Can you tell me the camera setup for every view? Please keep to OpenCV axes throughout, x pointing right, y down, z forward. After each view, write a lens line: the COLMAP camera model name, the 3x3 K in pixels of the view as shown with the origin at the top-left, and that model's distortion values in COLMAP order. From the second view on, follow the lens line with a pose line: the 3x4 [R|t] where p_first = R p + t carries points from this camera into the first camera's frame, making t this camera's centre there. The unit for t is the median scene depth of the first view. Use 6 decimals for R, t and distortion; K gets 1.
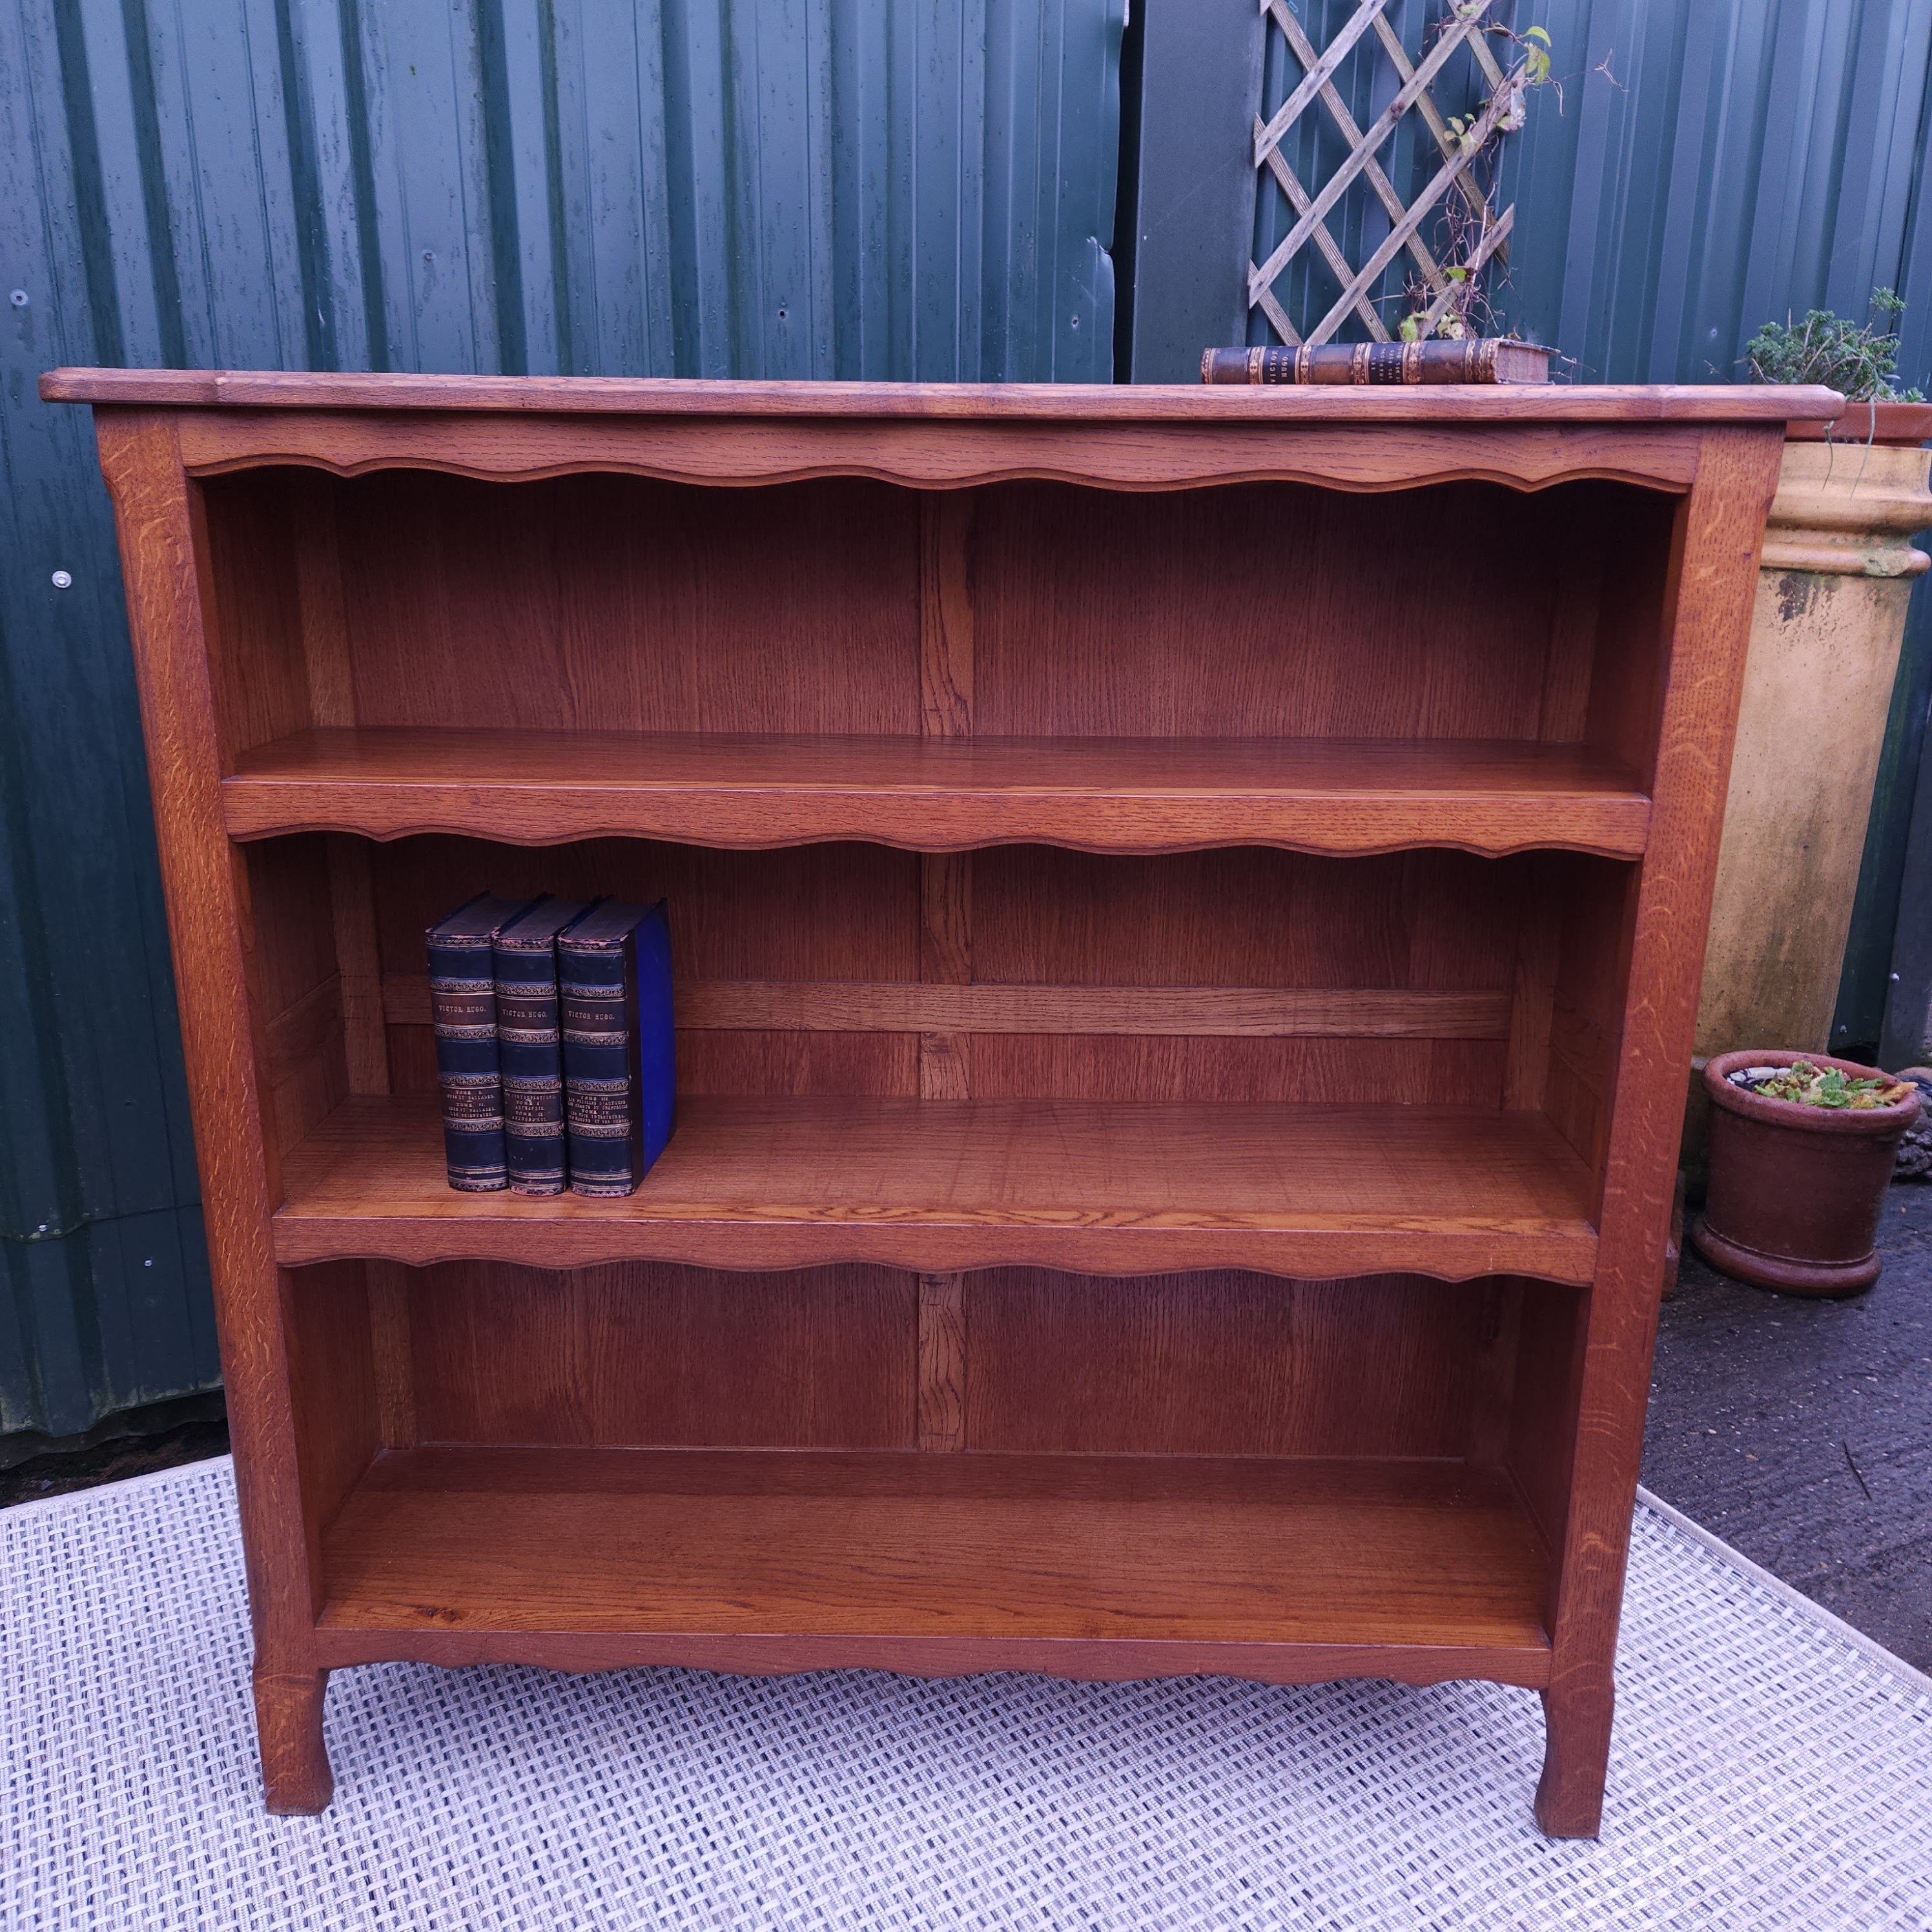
lens RADIAL K [[1734.0, 0, 980.3], [0, 1734.0, 974.0], [0, 0, 1]] dist [0.090248, -0.098285]
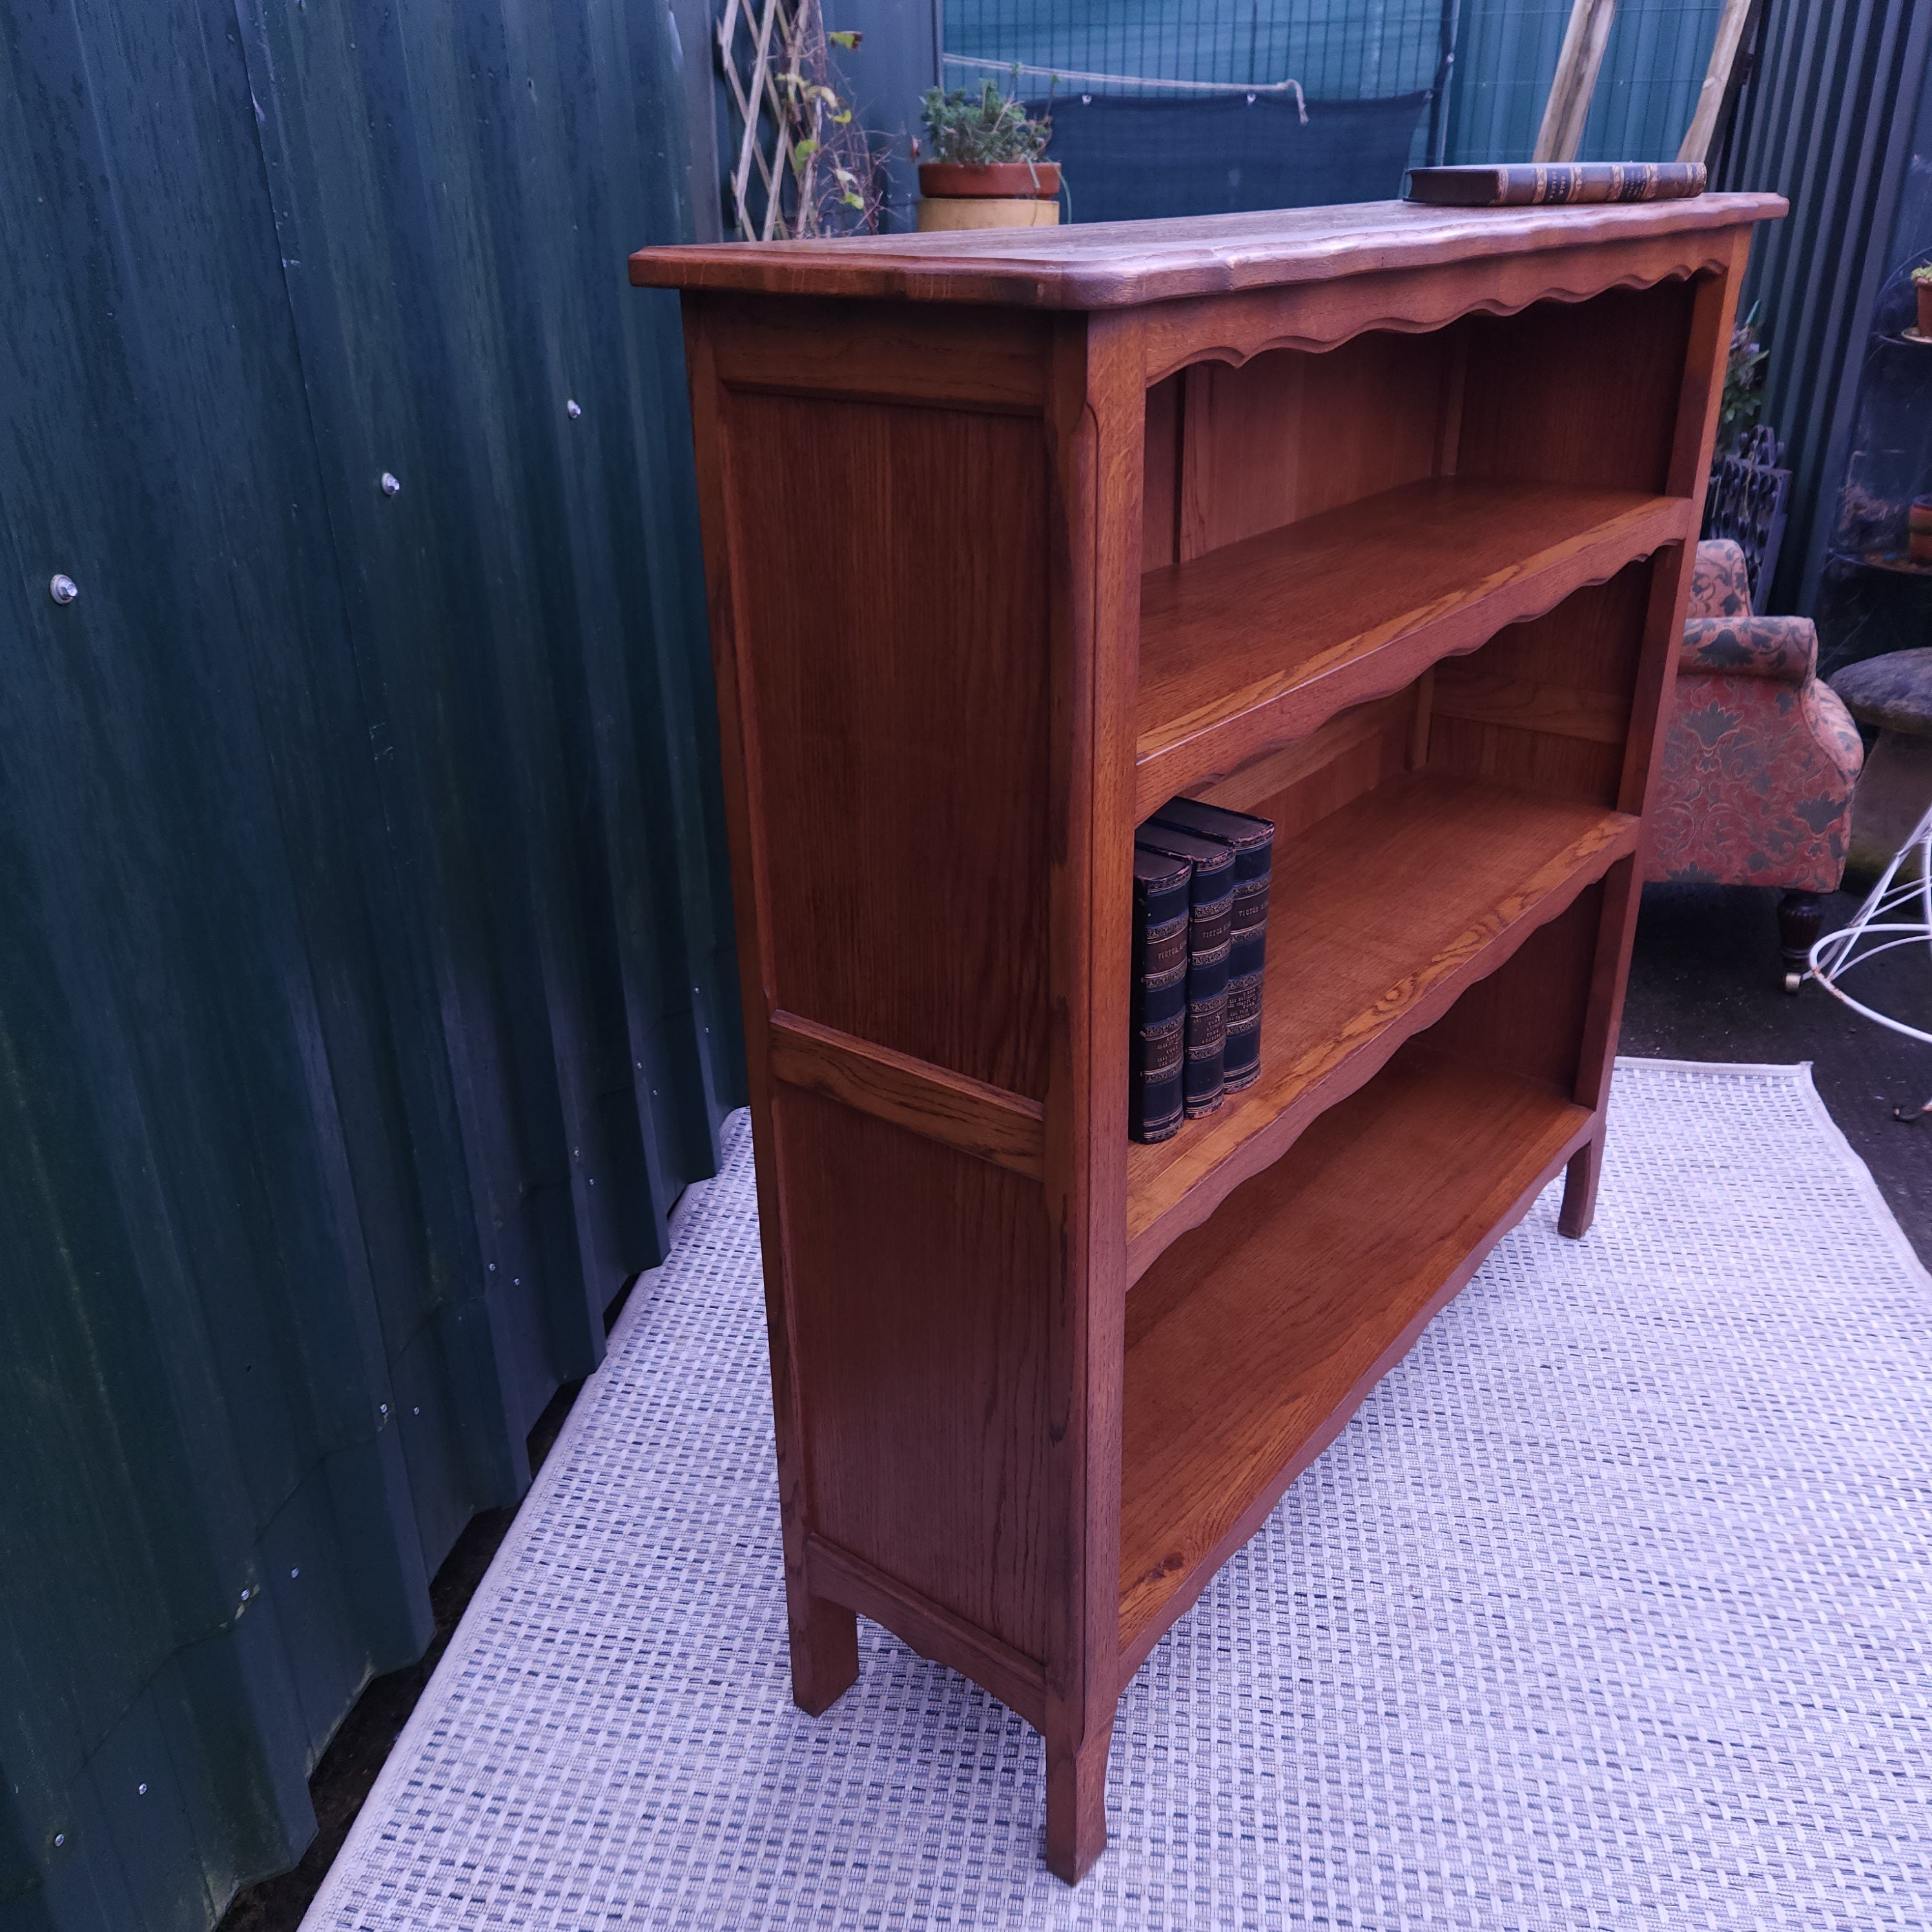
lens RADIAL K [[1757.3, 0, 948.7], [0, 1757.3, 941.6], [0, 0, 1]] dist [0.082984, -0.063787]
pose [[0.595485, -0.339458, 0.728125, -1.021831], [0.242965, 0.939997, 0.239529, -0.229856], [-0.765745, 0.034273, 0.642231, 0.498001]]
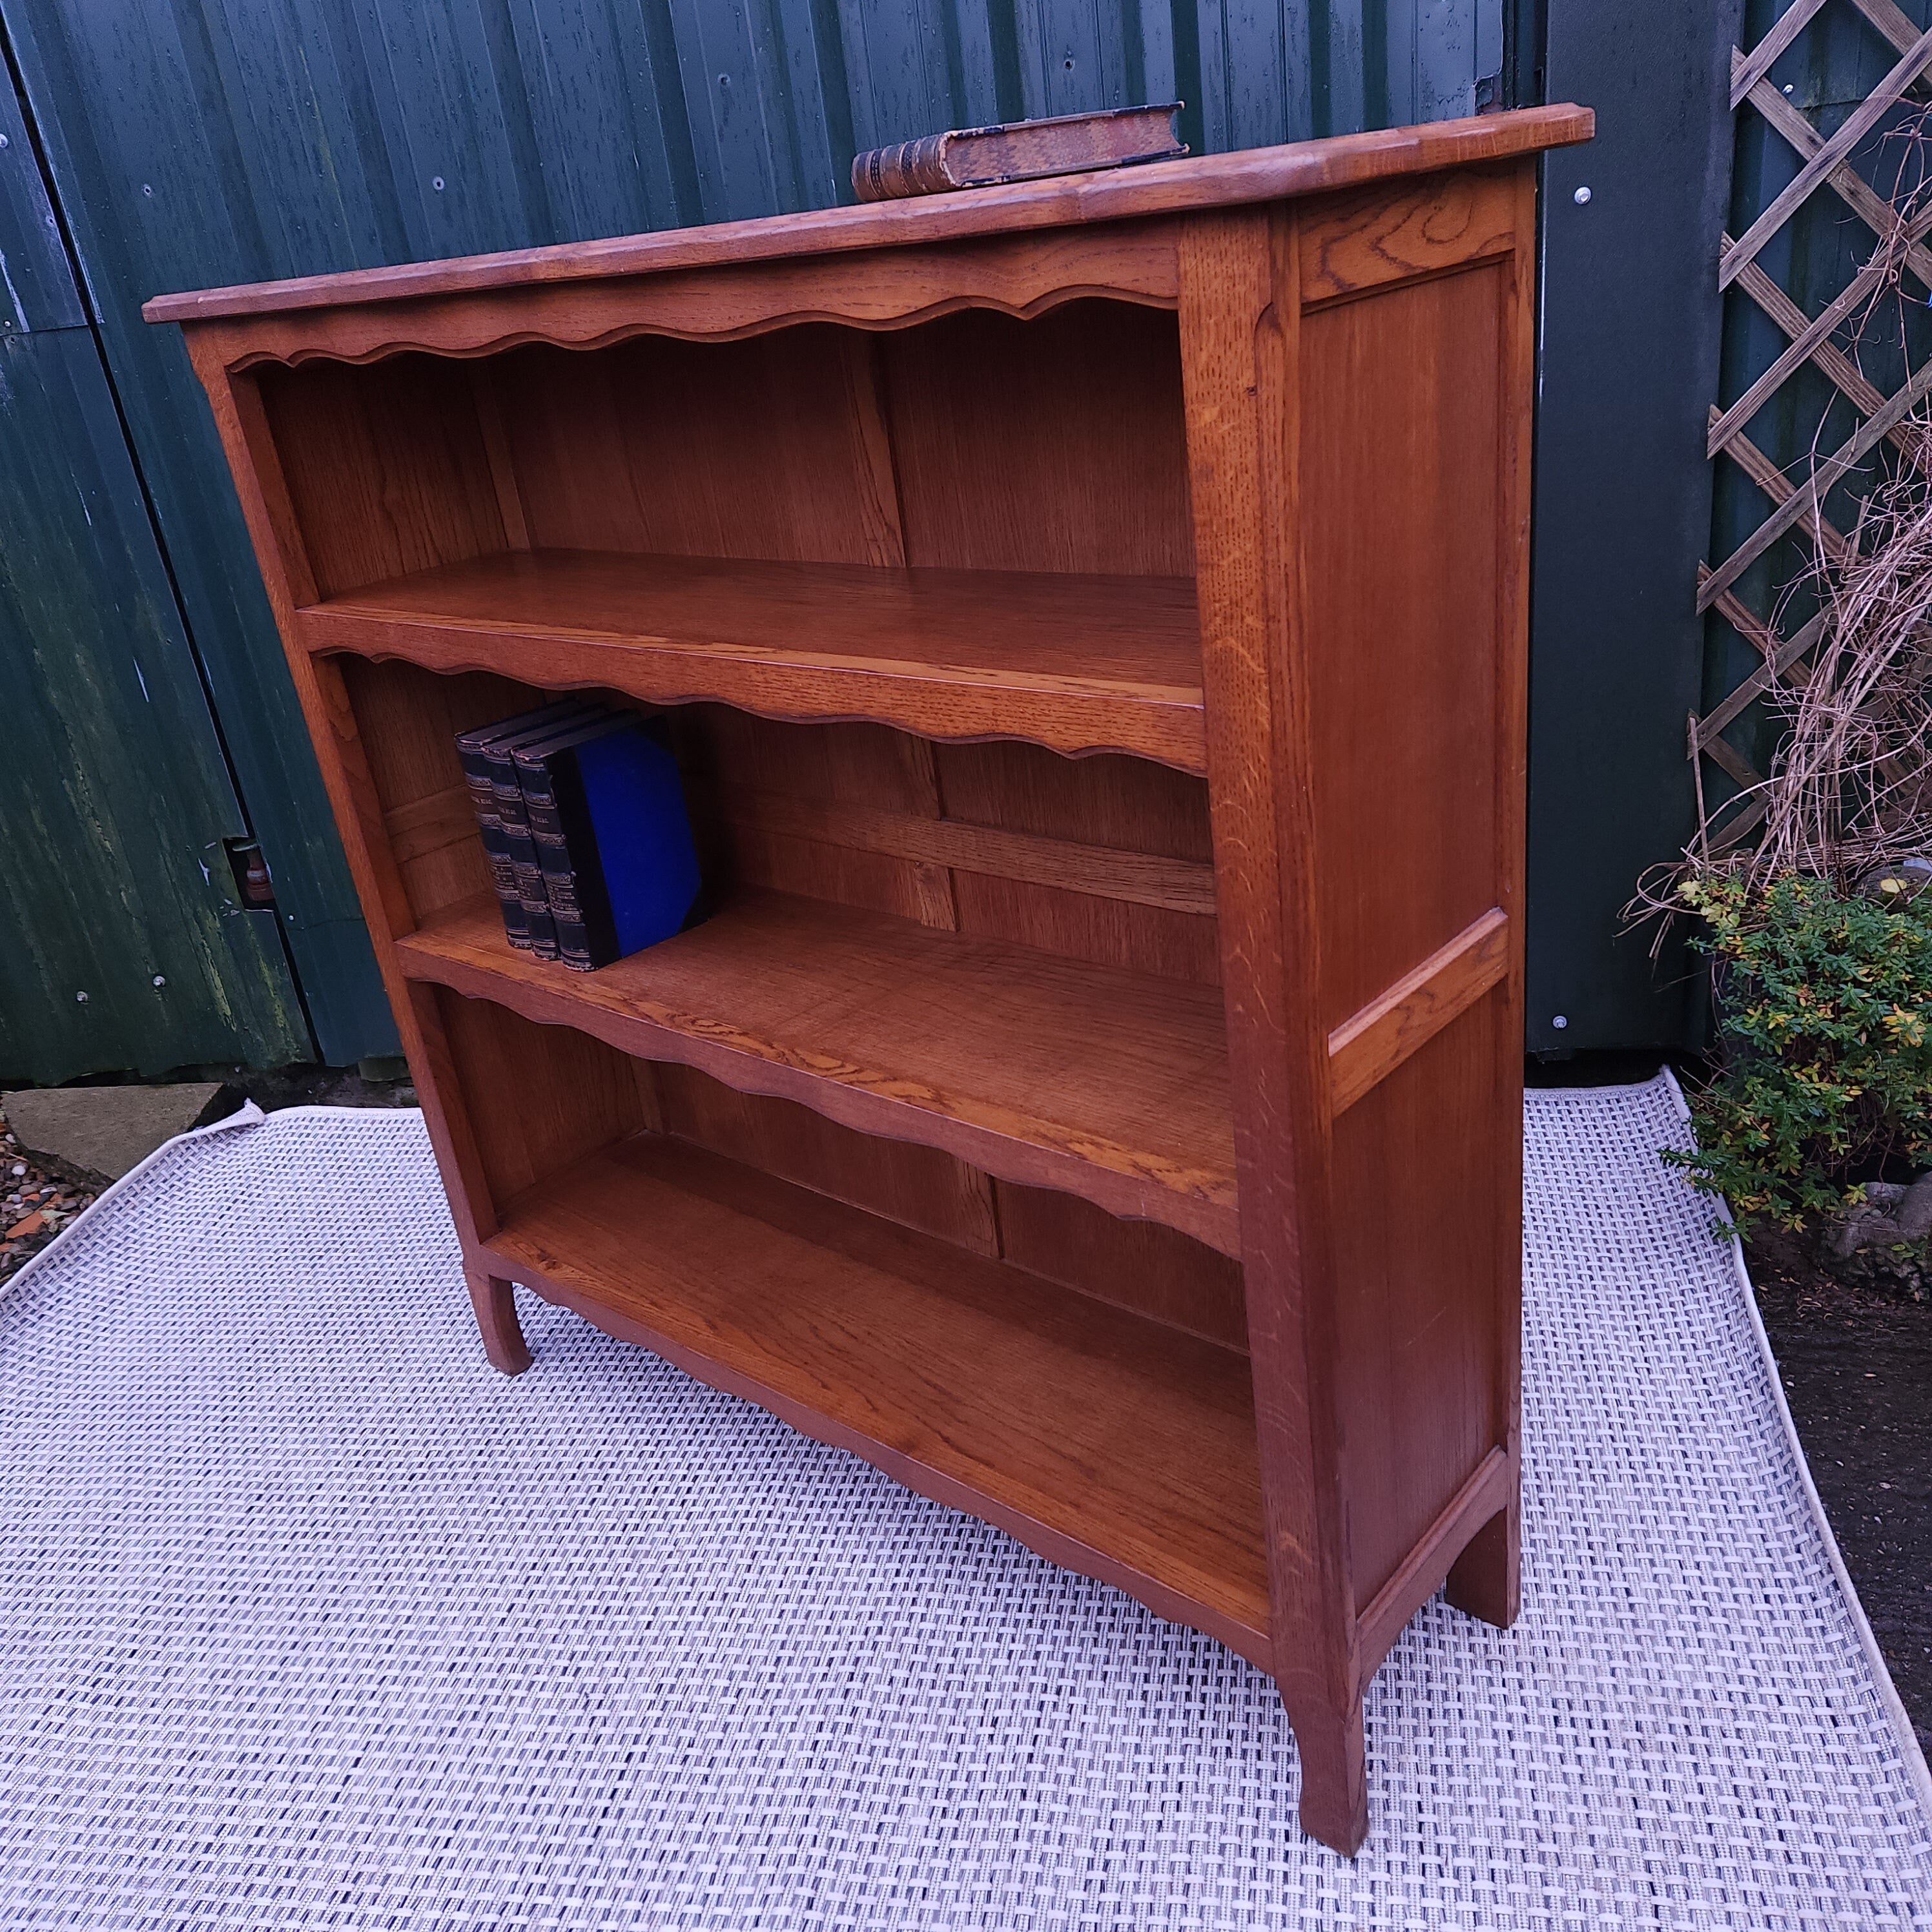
lens RADIAL K [[1719.9, 0, 969.7], [0, 1719.9, 1000.5], [0, 0, 1]] dist [0.090626, -0.106450]
pose [[0.757559, 0.177770, -0.628094, 0.747931], [-0.057325, 0.976603, 0.207268, -0.113956], [0.650245, -0.121012, 0.750025, 0.292098]]
